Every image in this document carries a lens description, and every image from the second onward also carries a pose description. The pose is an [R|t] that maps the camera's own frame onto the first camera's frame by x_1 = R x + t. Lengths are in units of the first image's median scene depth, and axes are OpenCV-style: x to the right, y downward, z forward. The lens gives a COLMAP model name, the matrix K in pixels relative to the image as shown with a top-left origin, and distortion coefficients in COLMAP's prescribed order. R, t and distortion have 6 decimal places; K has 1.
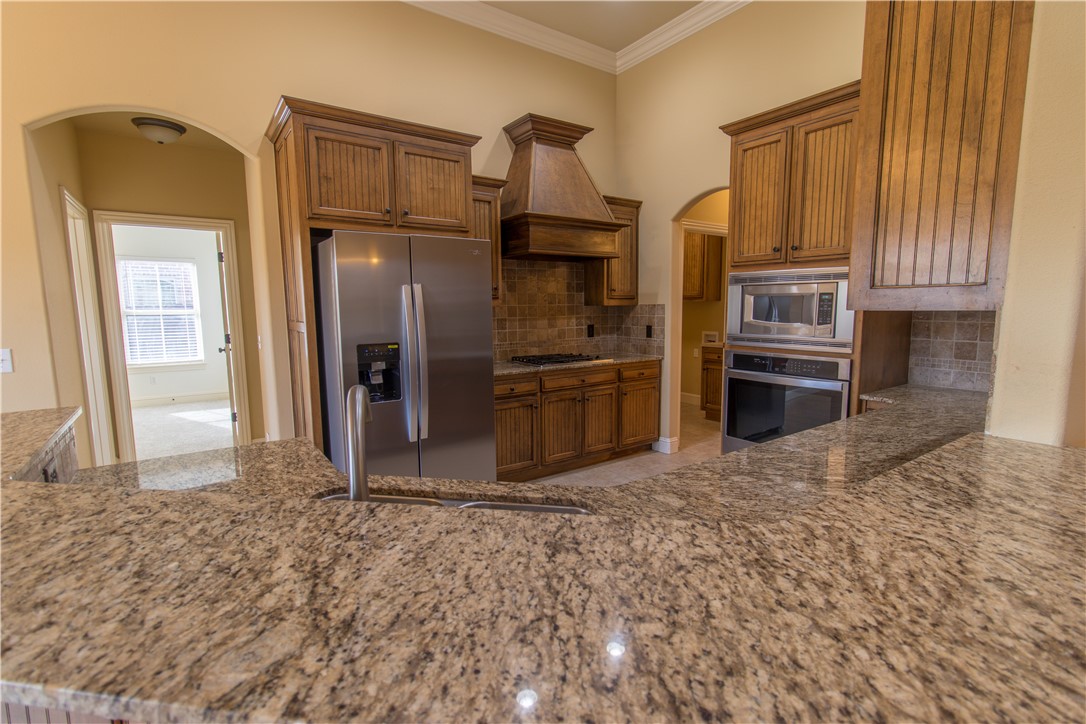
lens RADIAL K [[507.4, 0, 575.1], [0, 507.4, 365.6], [0, 0, 1]] dist [-0.000225, 0.000077]
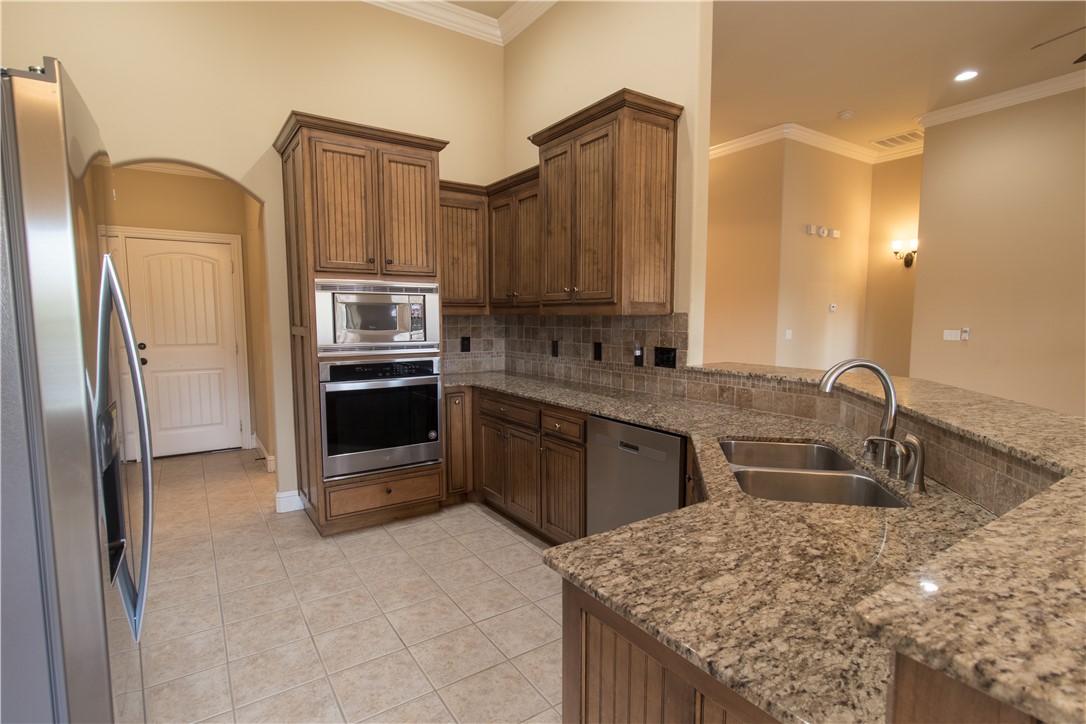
lens RADIAL K [[526.5, 0, 543.0], [0, 526.5, 362.0], [0, 0, 1]] dist [0.003283, 0.000638]
pose [[0.051410, -0.083195, 0.995206, -0.718216], [0.121046, 0.989696, 0.076481, -0.065458], [-0.991315, 0.116533, 0.060951, 0.639409]]
